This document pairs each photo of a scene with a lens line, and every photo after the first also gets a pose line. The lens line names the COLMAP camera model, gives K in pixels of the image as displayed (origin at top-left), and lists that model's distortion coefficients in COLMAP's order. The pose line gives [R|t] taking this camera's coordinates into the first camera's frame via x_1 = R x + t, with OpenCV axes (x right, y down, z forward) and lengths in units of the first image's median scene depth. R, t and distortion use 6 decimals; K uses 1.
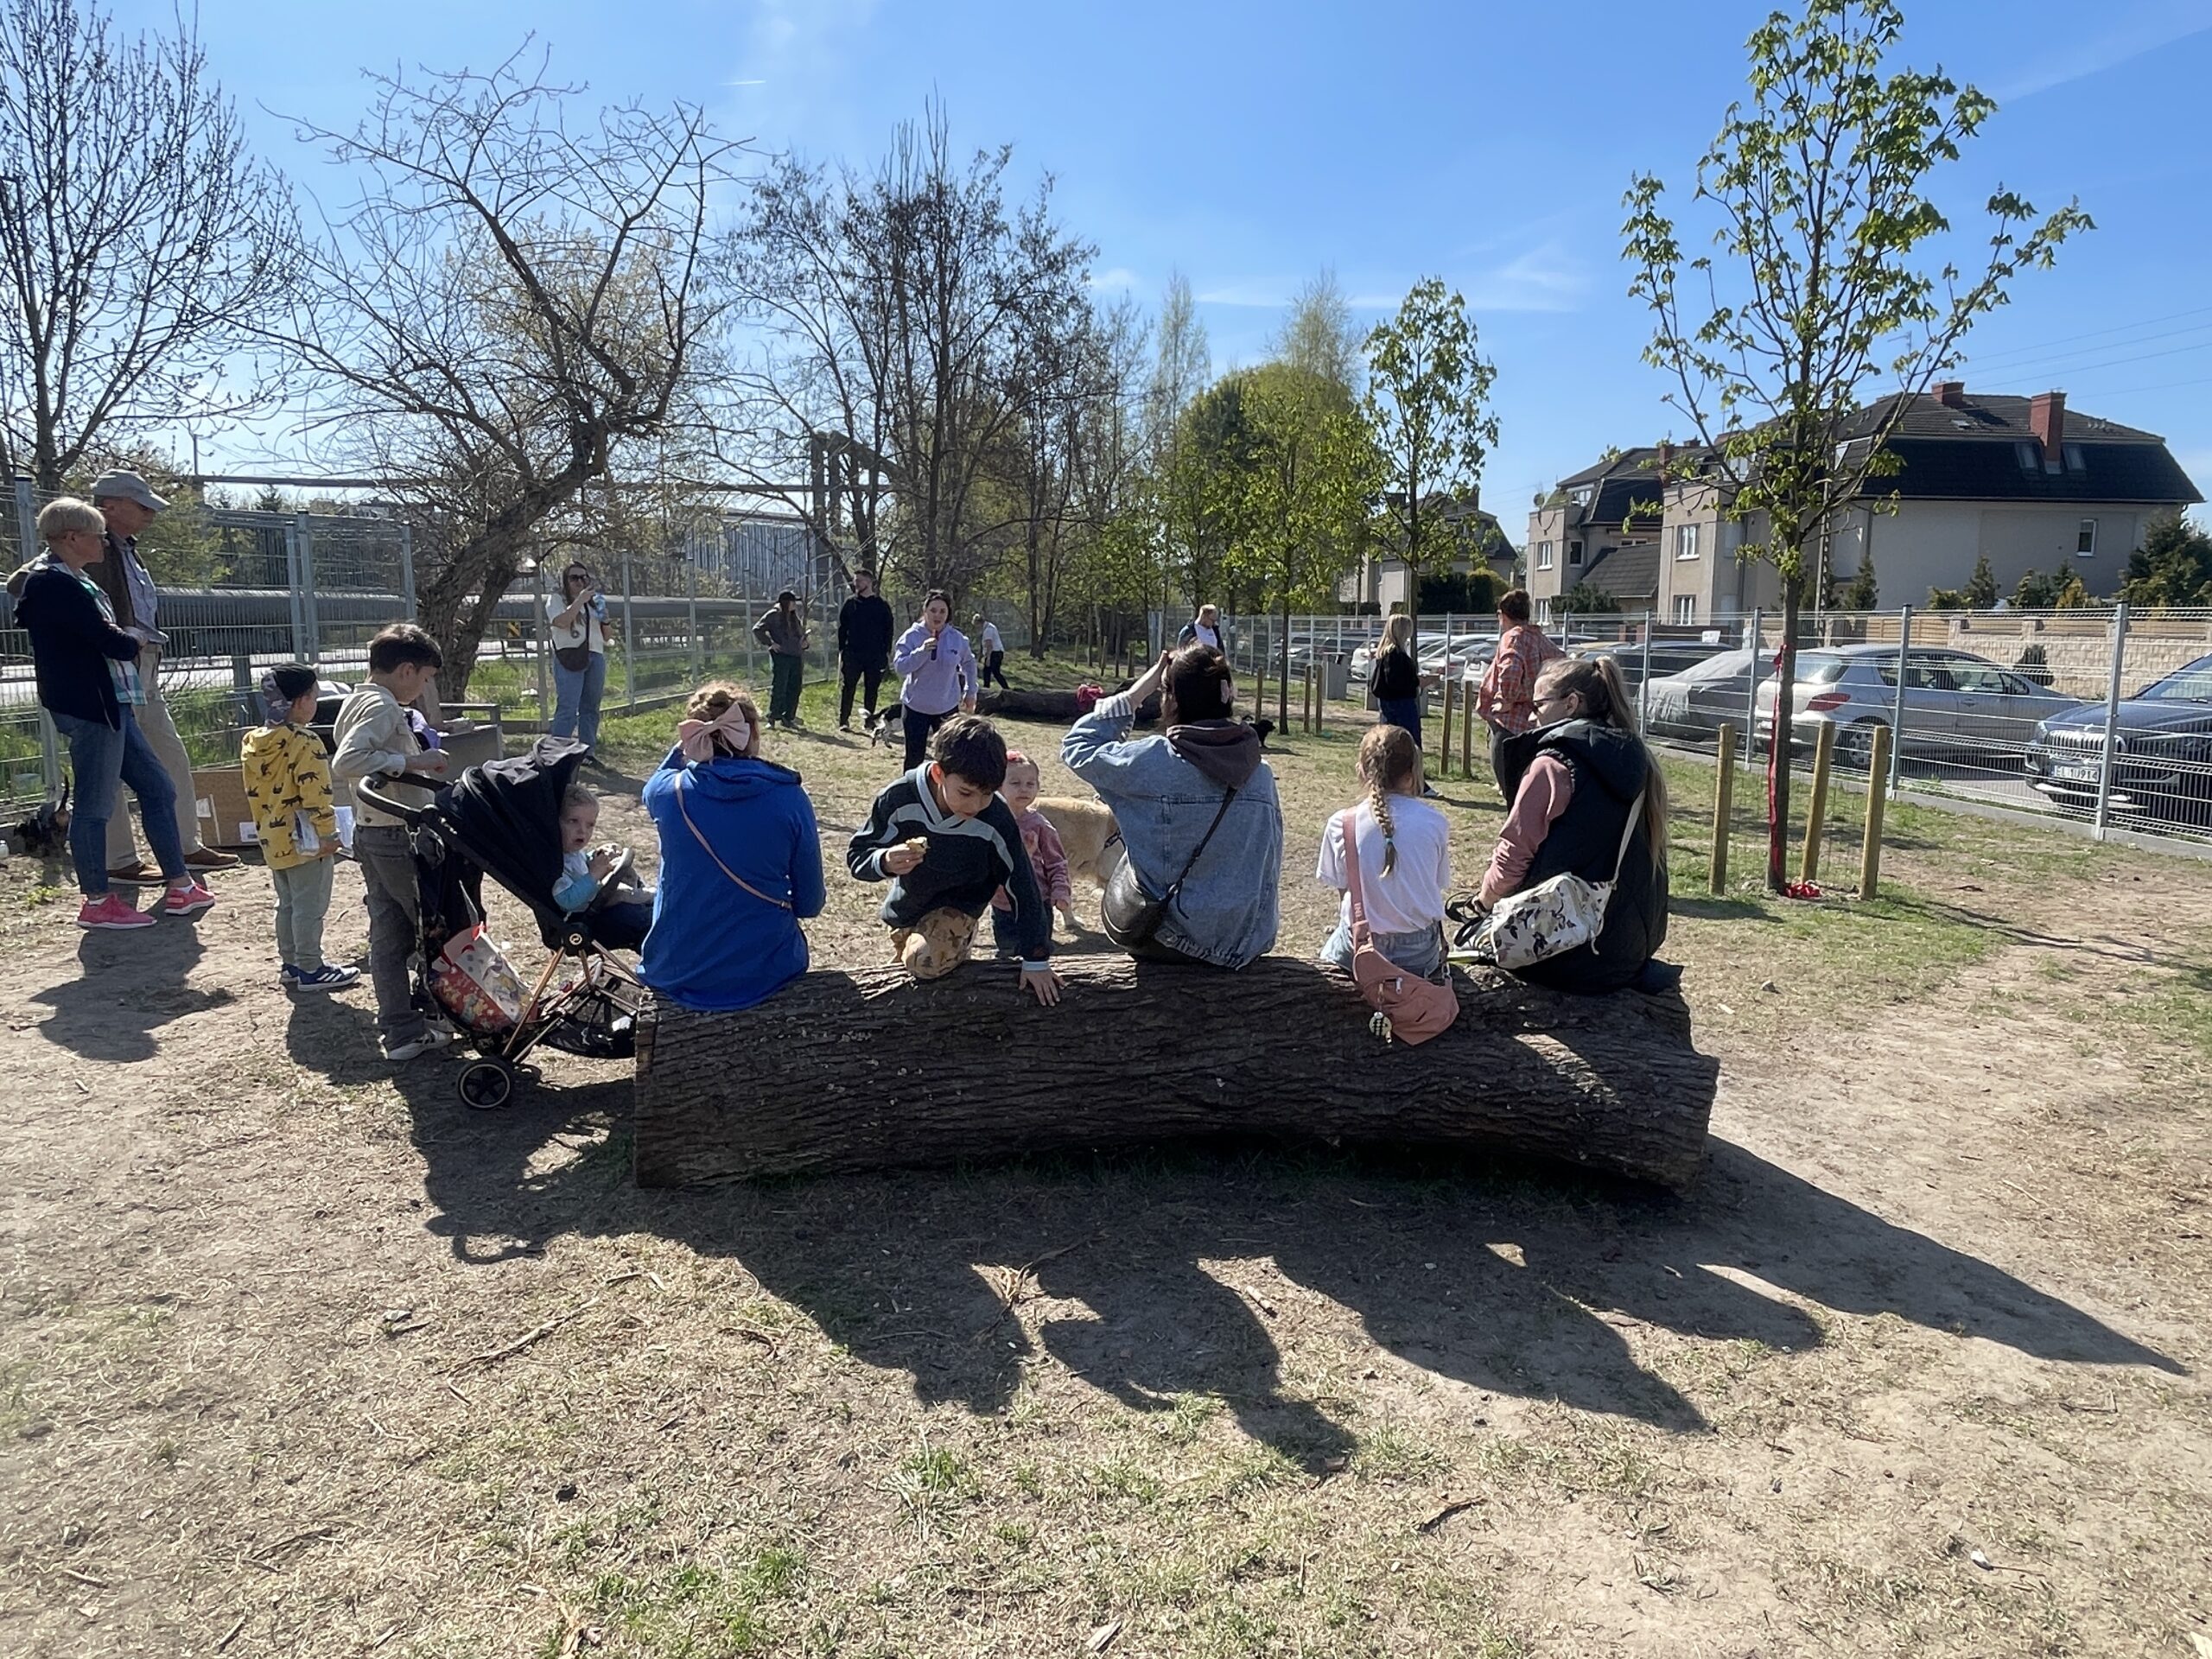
lens RADIAL K [[1442.8, 0, 1111.7], [0, 1442.8, 837.6], [0, 0, 1]] dist [0.002207, 0.001141]
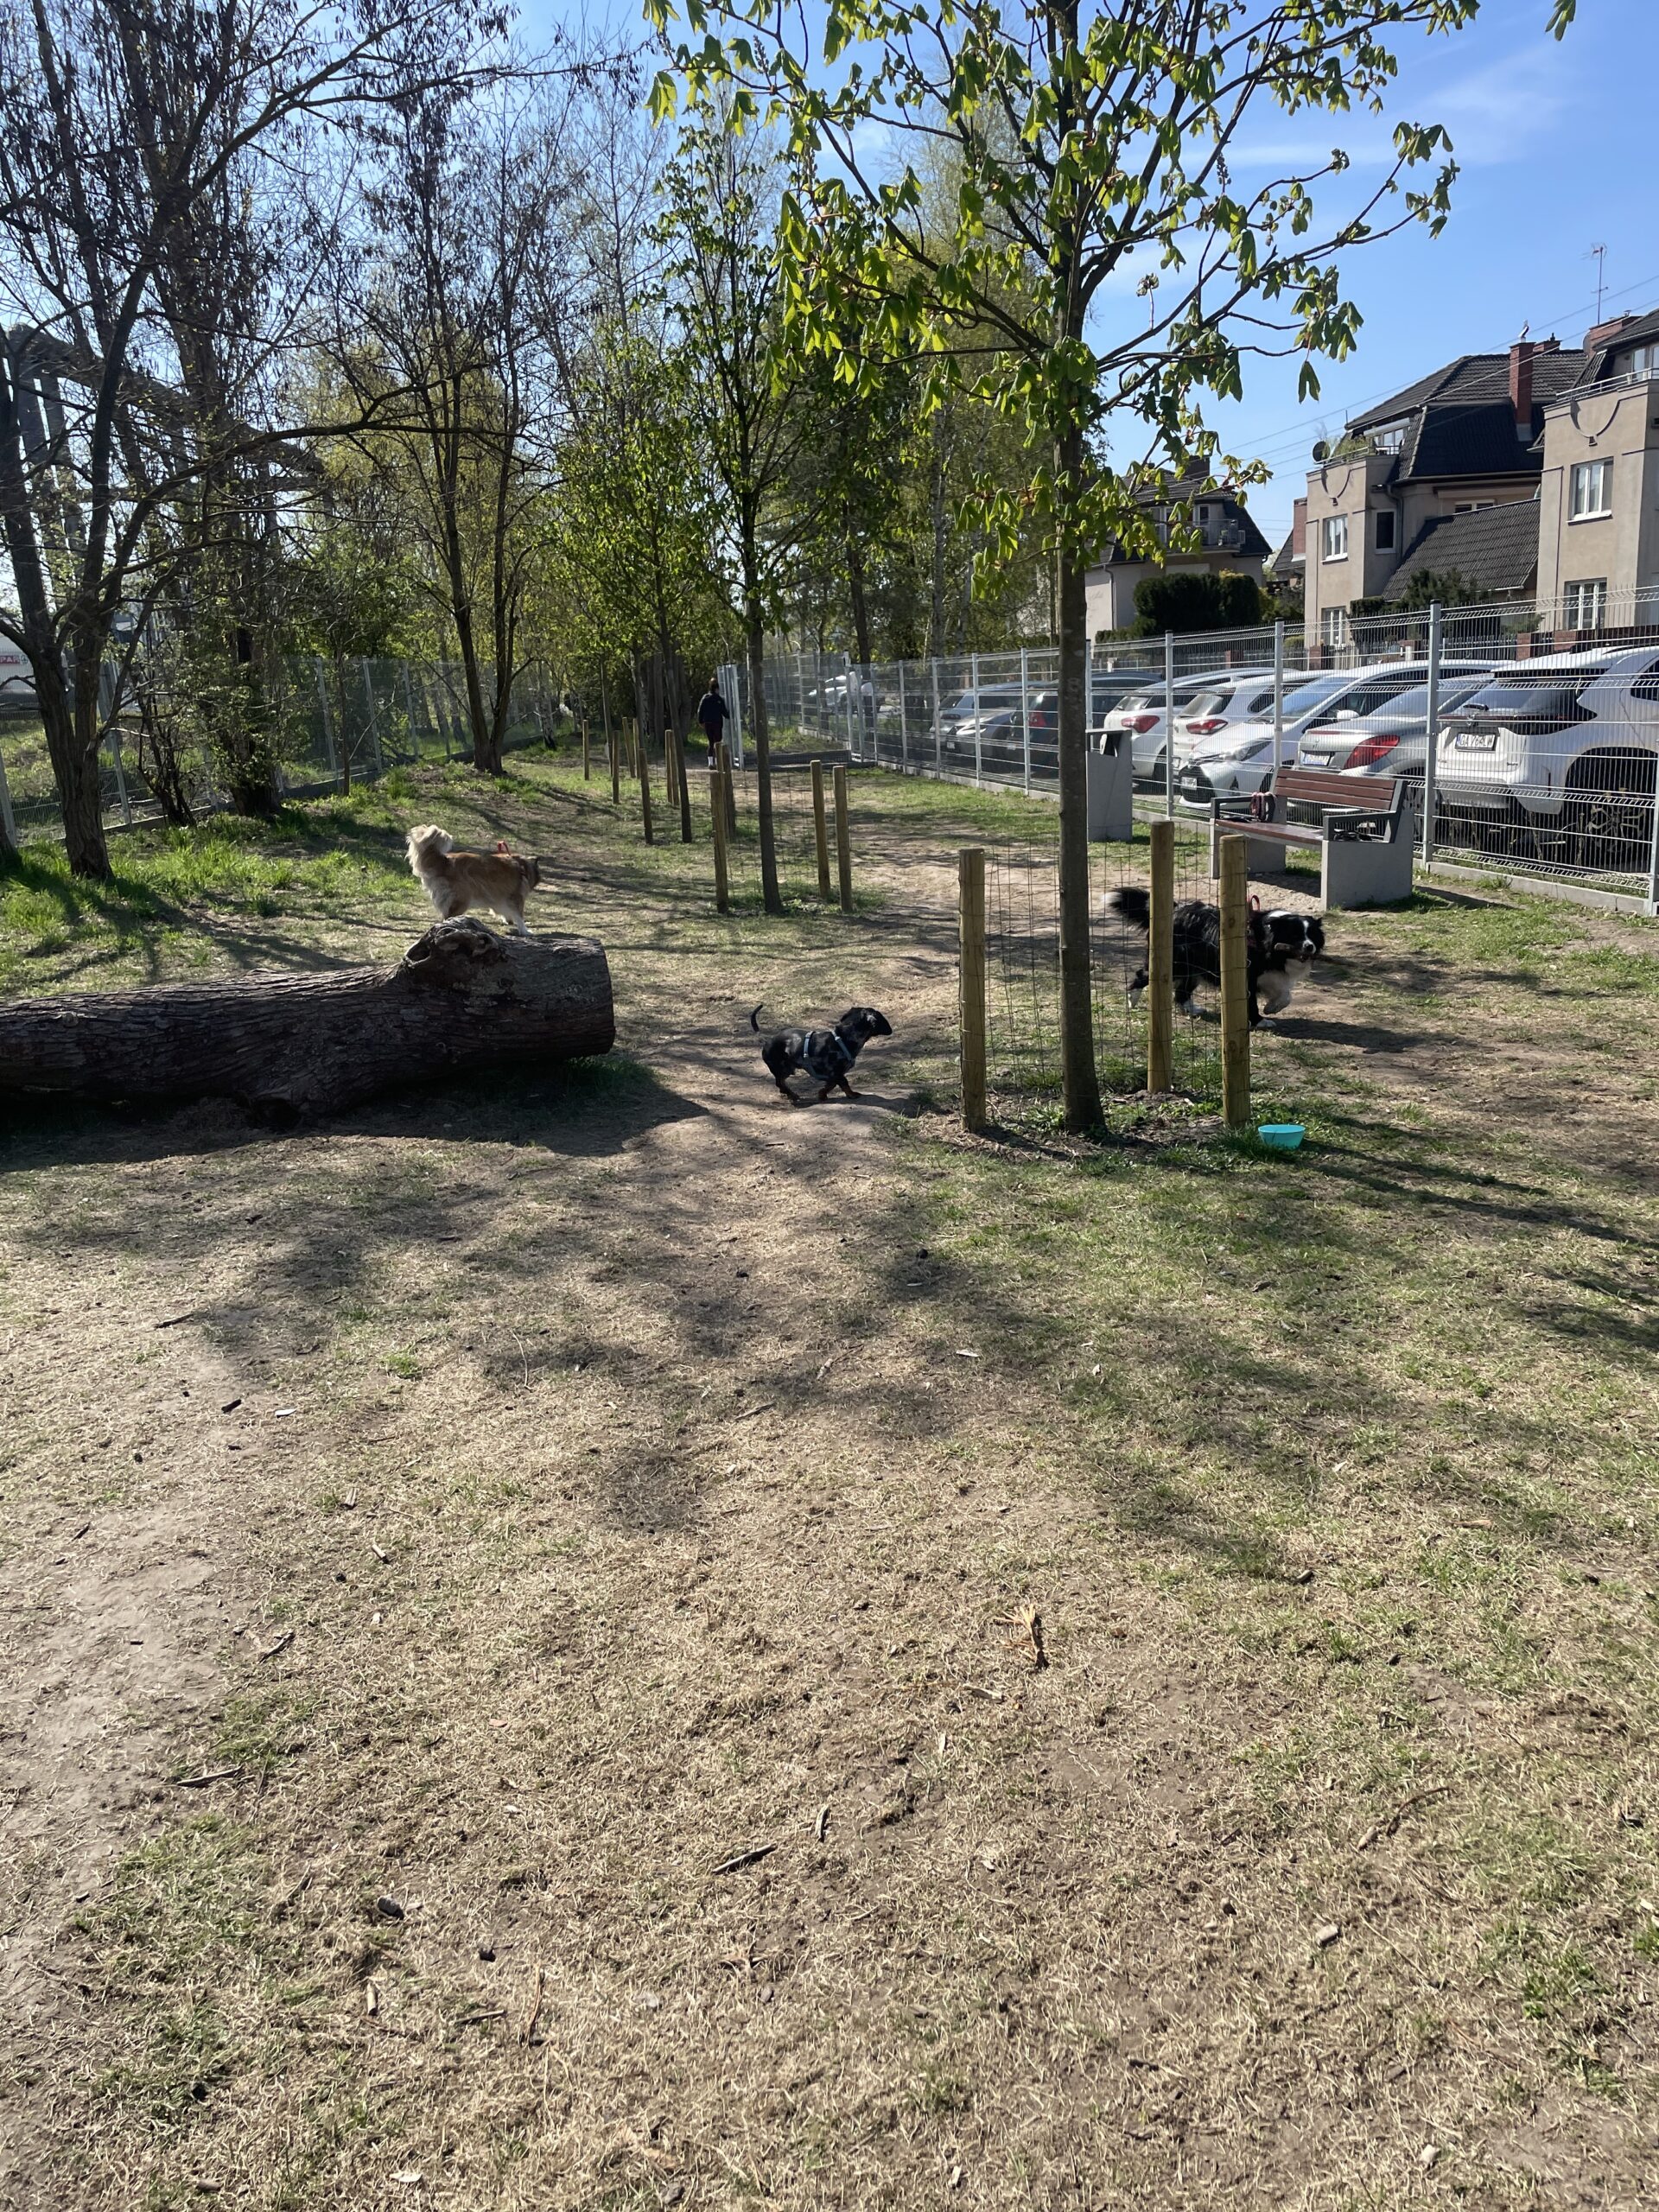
lens RADIAL K [[1734.1, 0, 832.0], [0, 1734.1, 1106.3], [0, 0, 1]] dist [0.073645, -0.071897]
pose [[0.995588, -0.079054, 0.050540, 0.016838], [0.074272, 0.993135, 0.090364, -0.034269], [-0.057337, -0.086211, 0.994626, 0.236419]]
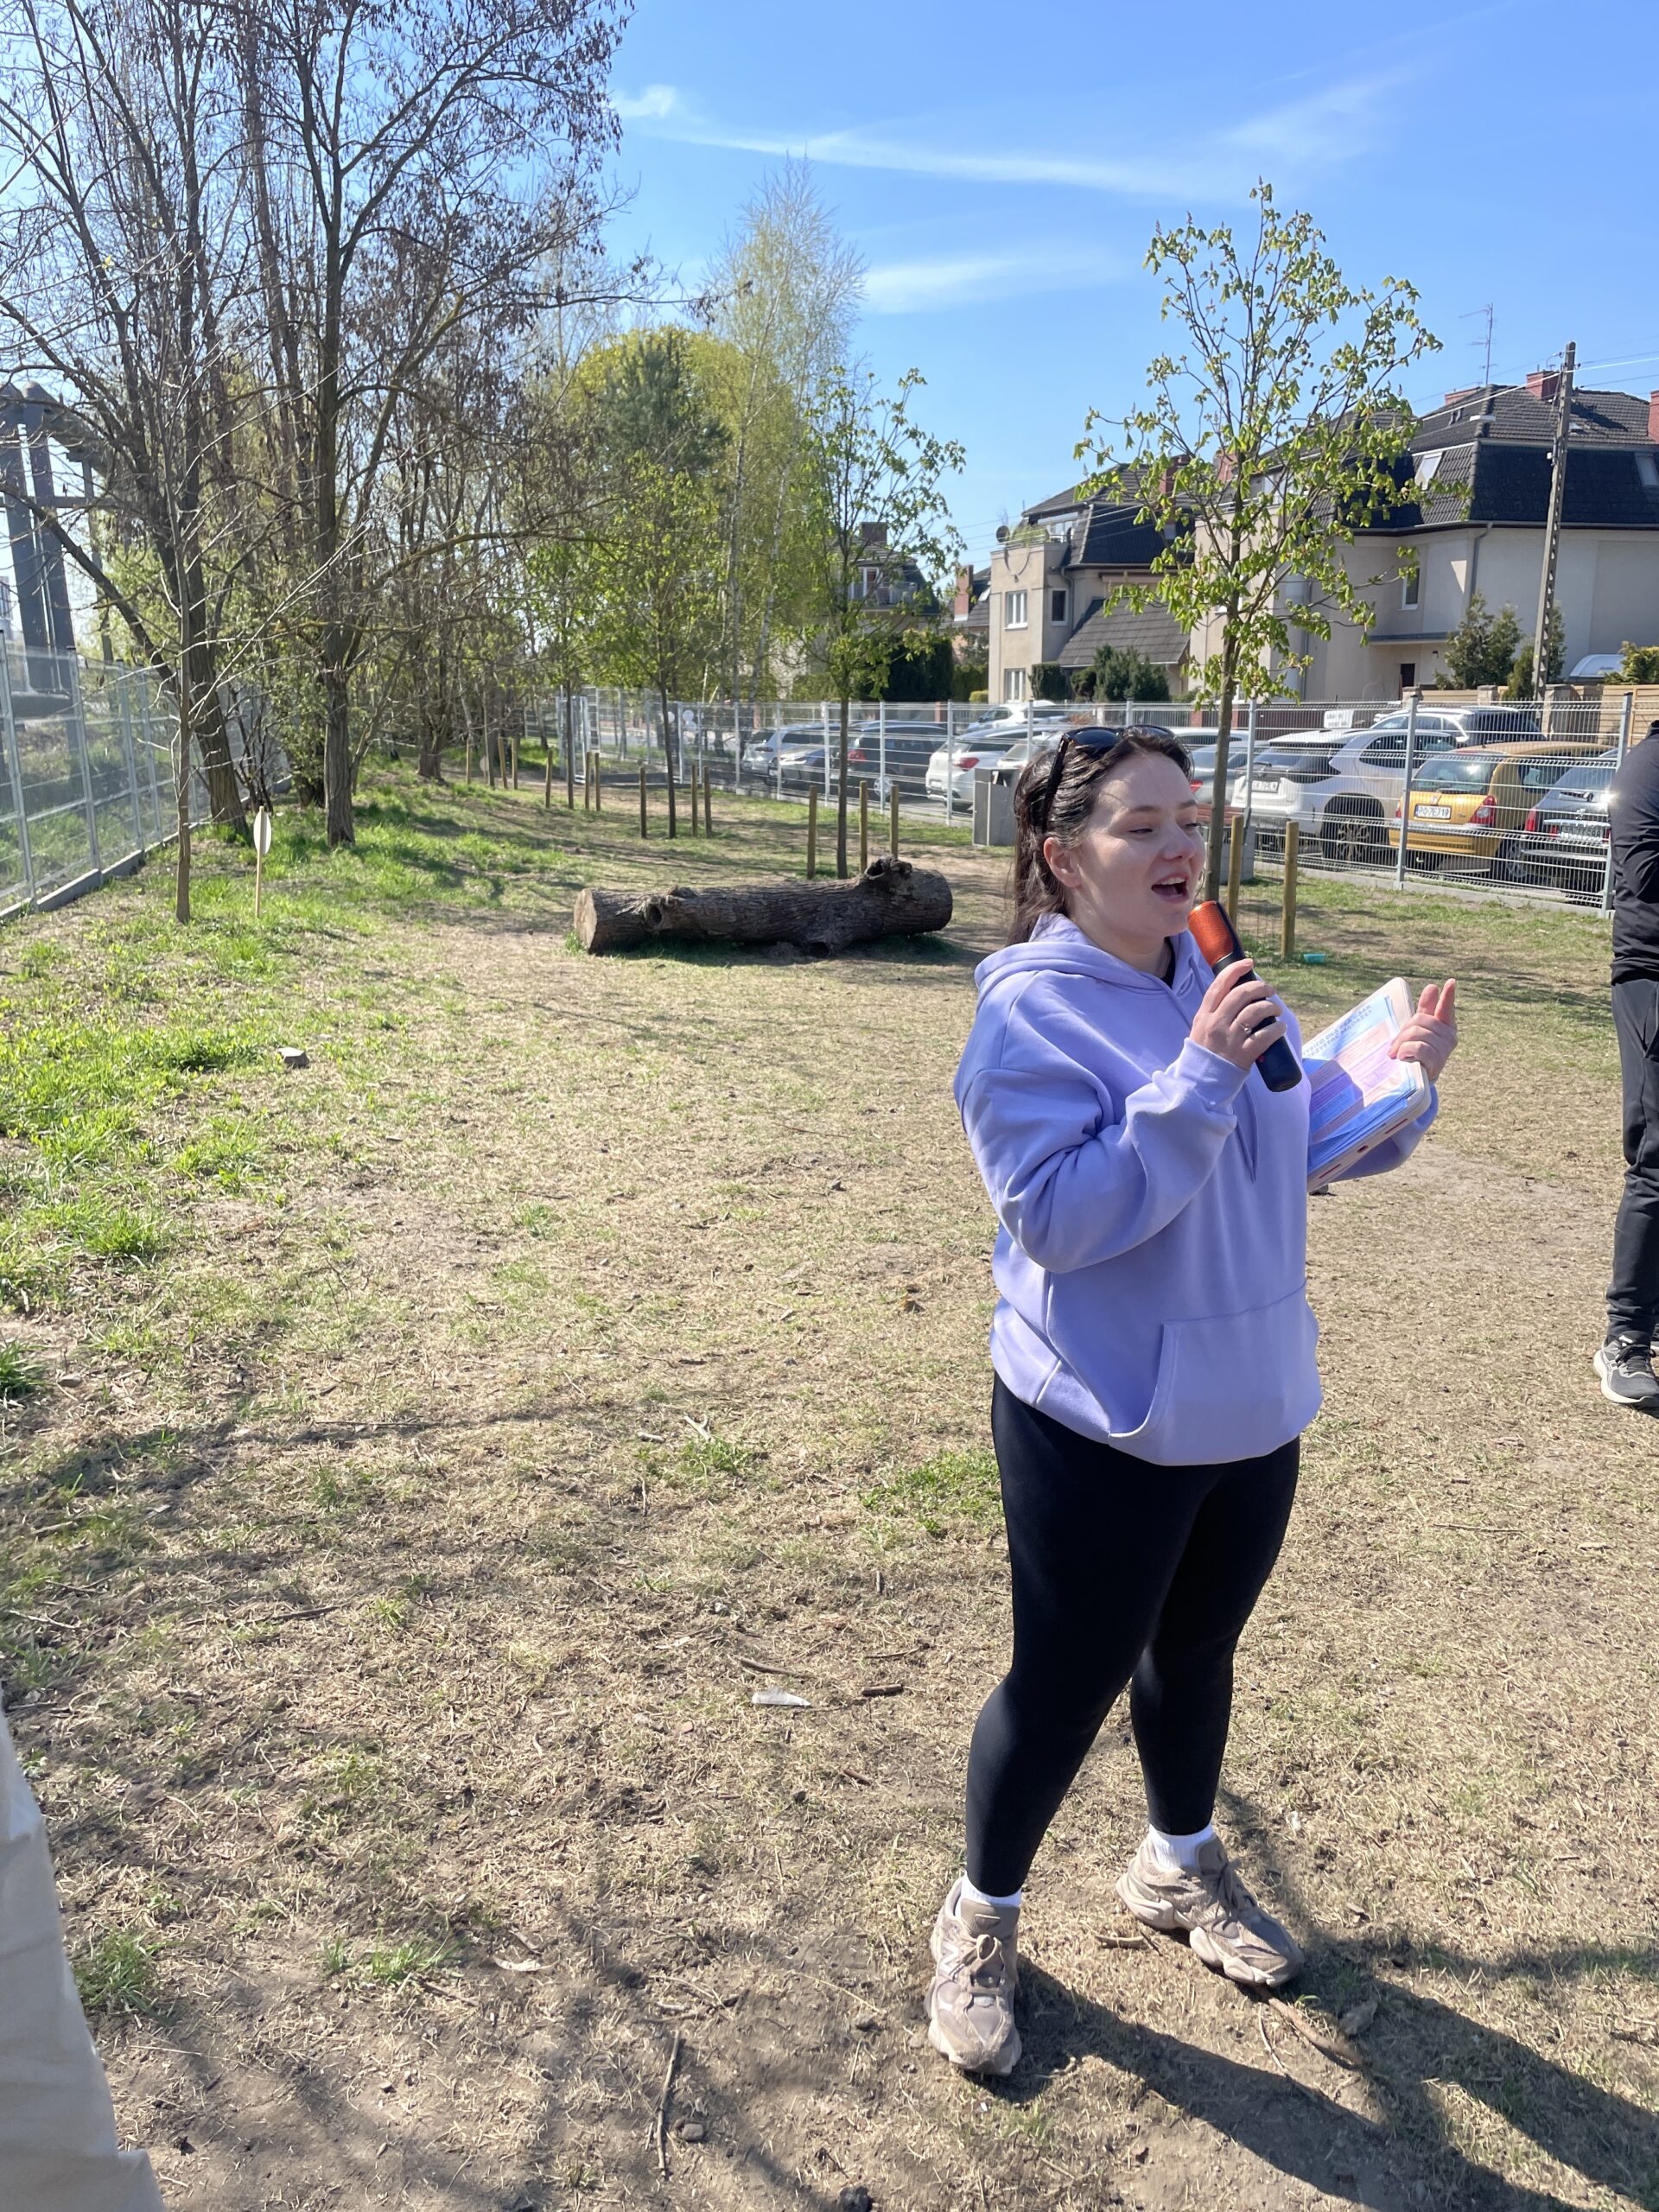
lens RADIAL K [[1734.1, 0, 819.9], [0, 1734.1, 1108.6], [0, 0, 1]] dist [0.073645, -0.071897]
pose [[0.964230, -0.077870, 0.253369, -0.058488], [0.056831, 0.994379, 0.089335, -0.026699], [-0.258902, -0.071740, 0.963236, 0.146664]]
